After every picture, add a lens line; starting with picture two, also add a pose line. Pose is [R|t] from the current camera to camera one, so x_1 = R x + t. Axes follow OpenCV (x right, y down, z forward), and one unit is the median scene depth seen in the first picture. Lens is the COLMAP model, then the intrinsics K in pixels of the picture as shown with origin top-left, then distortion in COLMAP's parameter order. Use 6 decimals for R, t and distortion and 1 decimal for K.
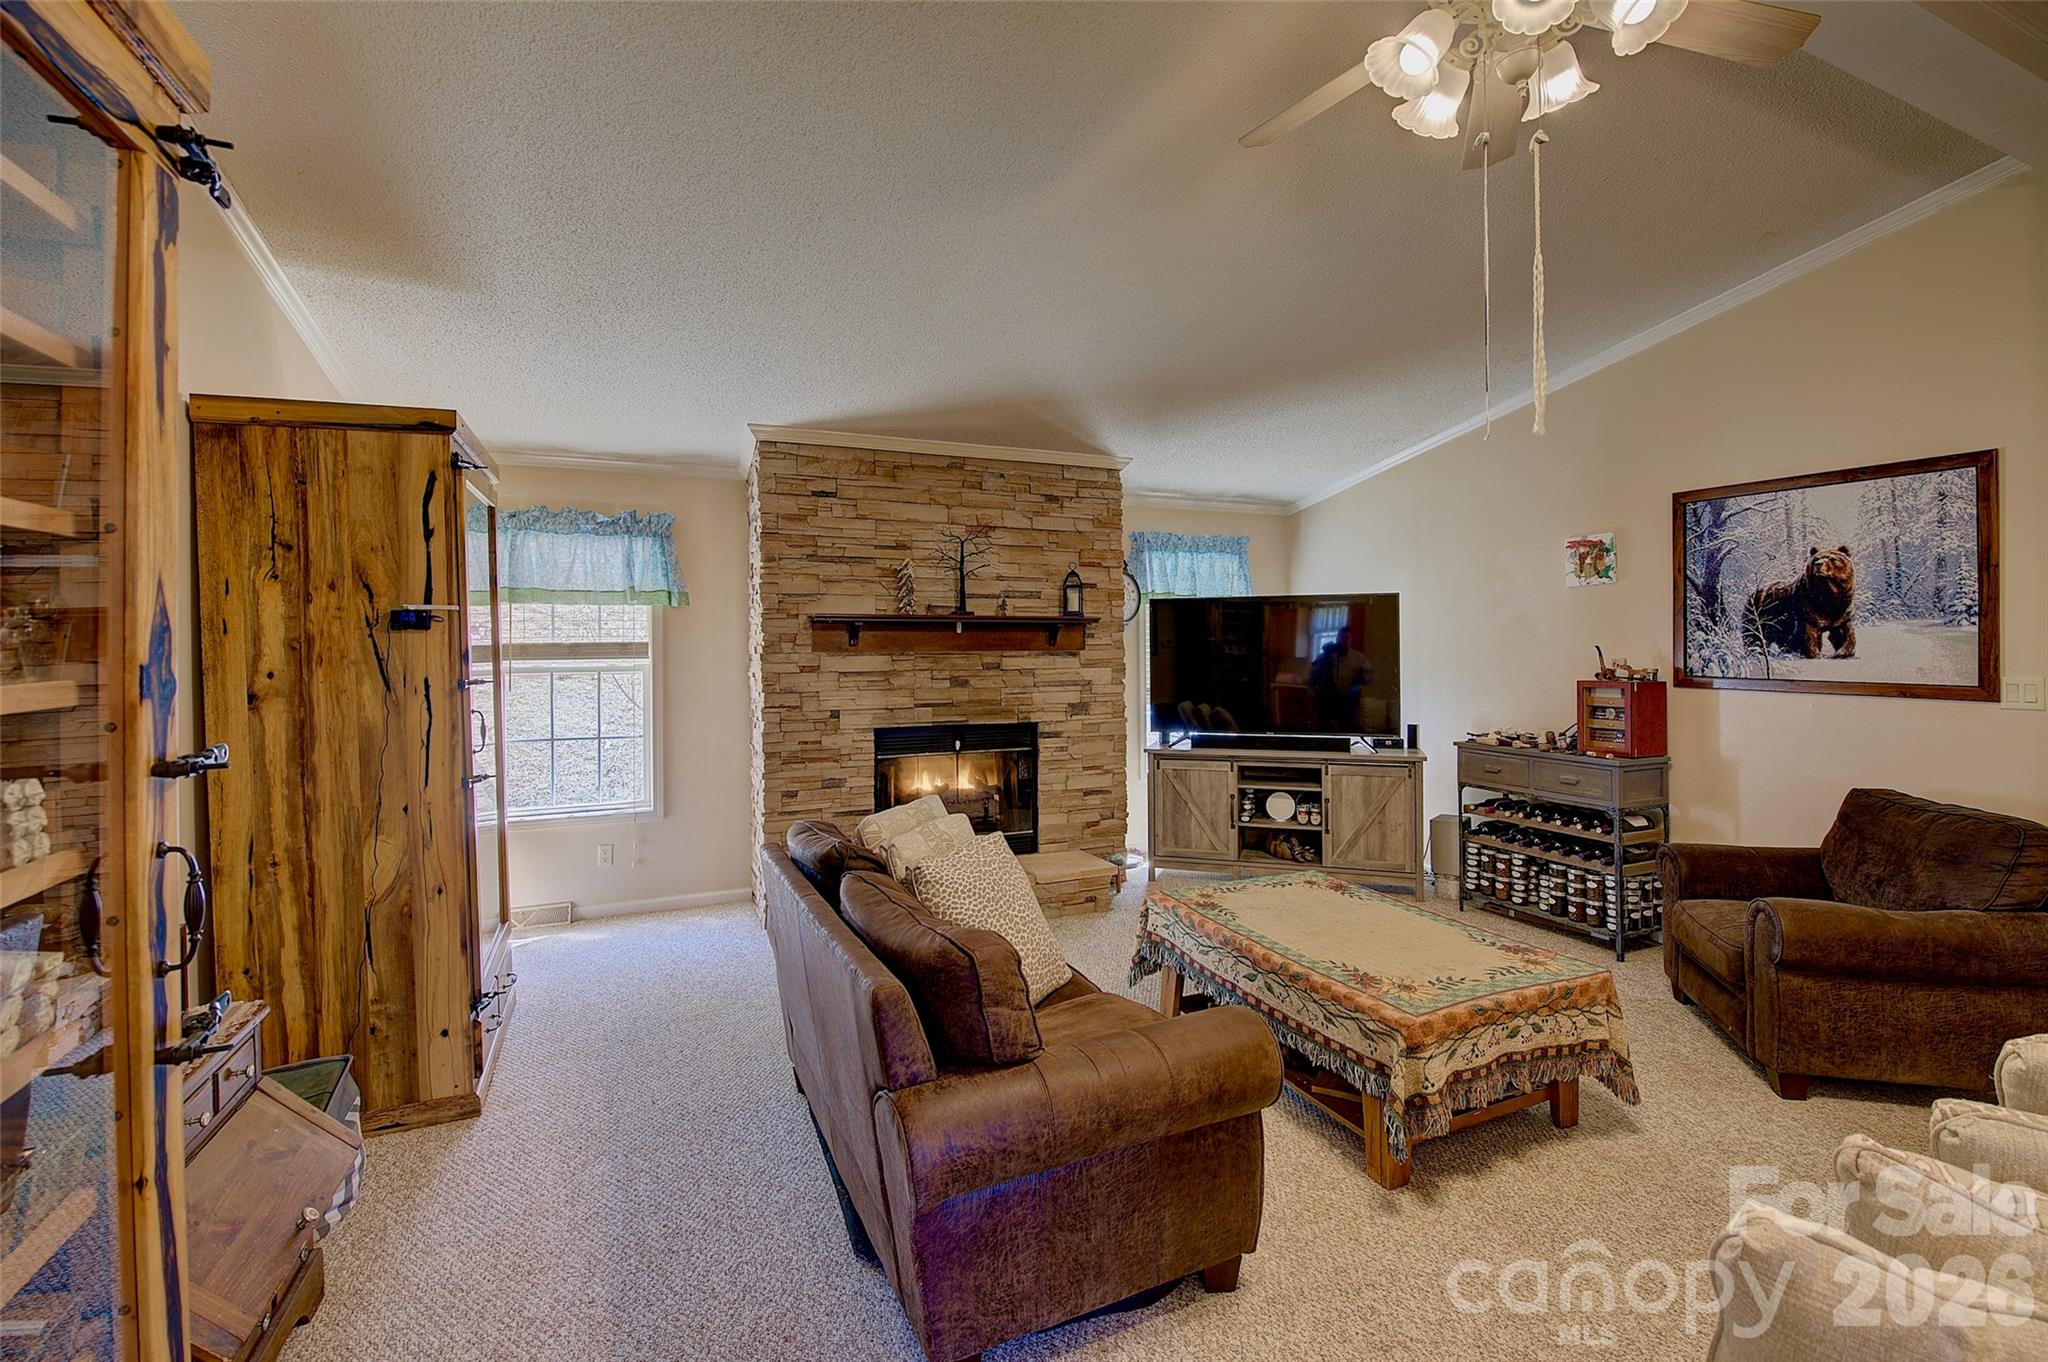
lens RADIAL K [[884.0, 0, 1030.6], [0, 884.0, 644.7], [0, 0, 1]] dist [-0.008706, -0.000387]
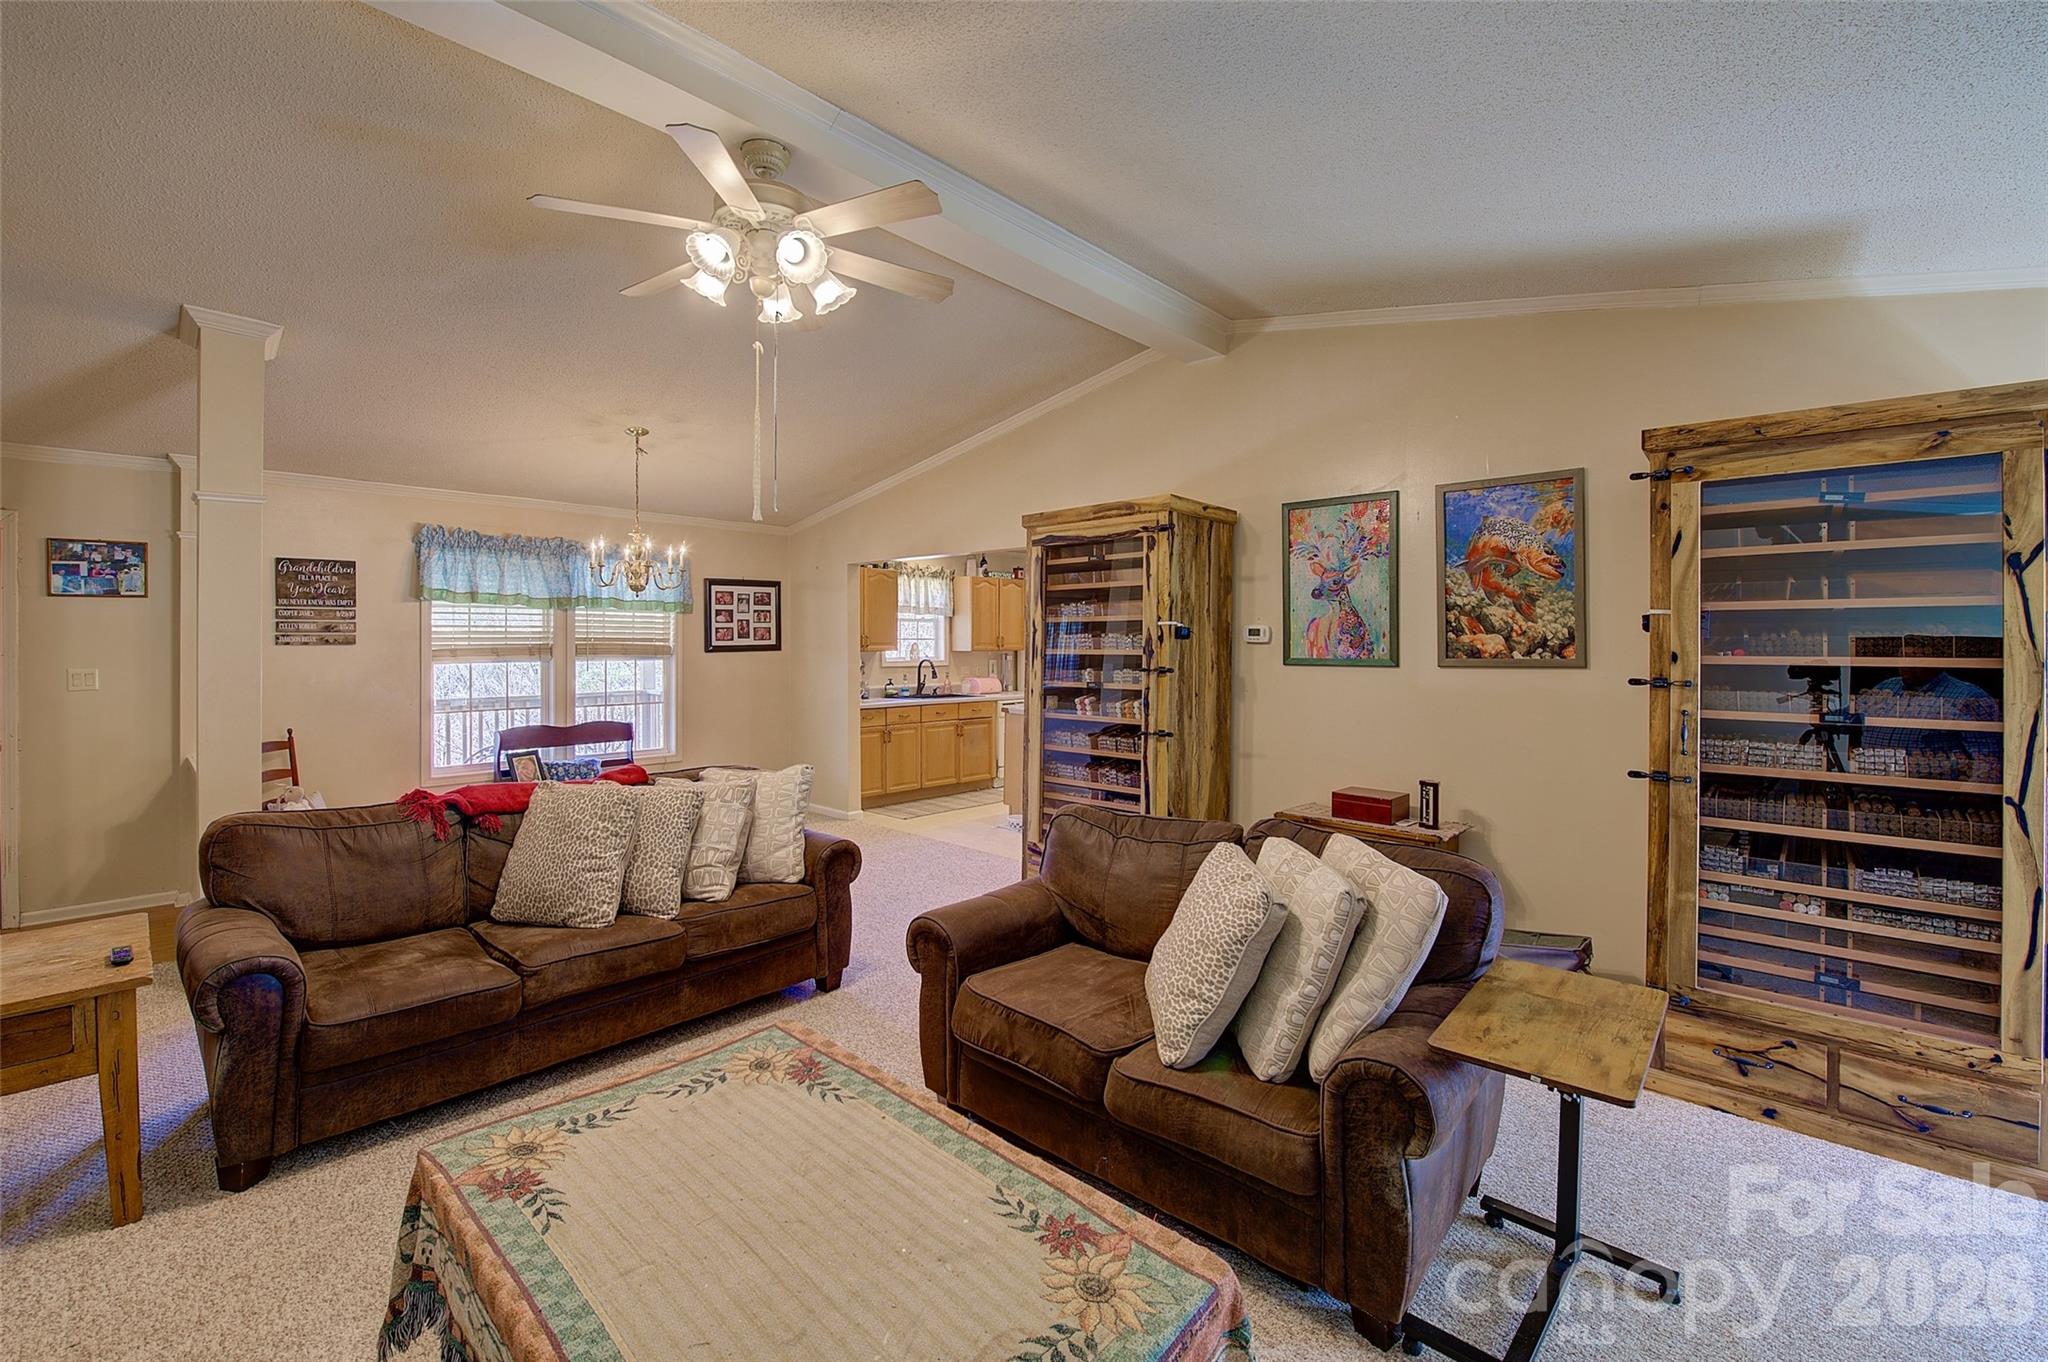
lens RADIAL K [[857.2, 0, 1013.2], [0, 857.2, 645.1], [0, 0, 1]] dist [-0.017253, -0.000198]
pose [[-0.920920, 0.003094, -0.389739, 0.281024], [-0.001598, 0.999930, 0.011713, -0.006696], [0.389748, 0.011410, -0.920851, 0.986705]]
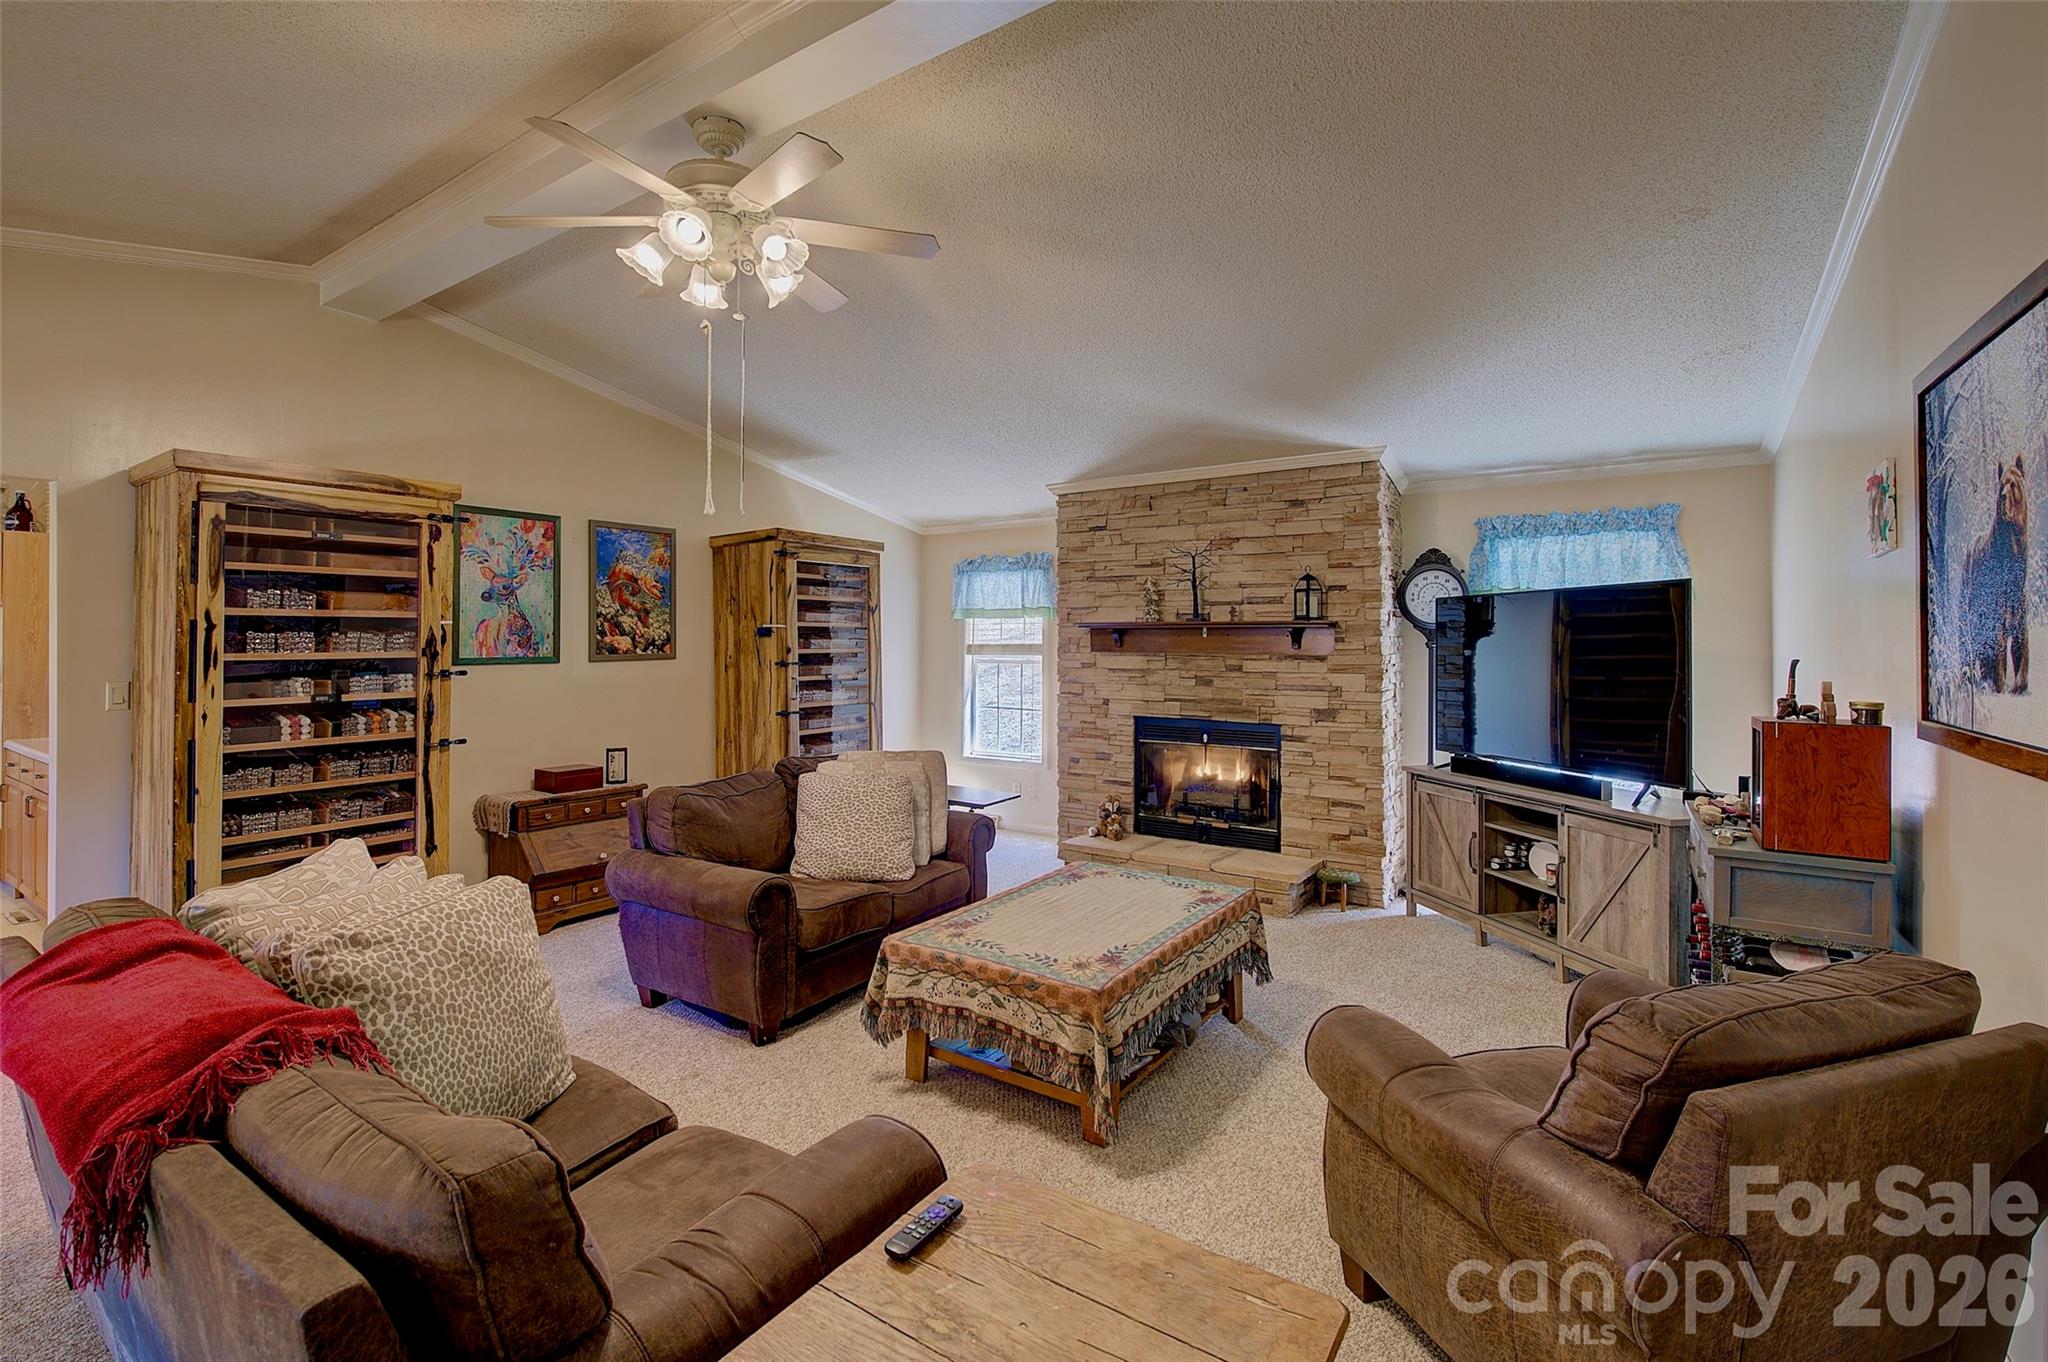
lens RADIAL K [[884.0, 0, 1030.6], [0, 884.0, 644.7], [0, 0, 1]] dist [-0.008706, -0.000387]
pose [[0.541303, 0.007030, -0.840798, 0.806175], [-0.009153, 0.999955, 0.002468, -0.005104], [0.840778, 0.006359, 0.541343, 0.234103]]
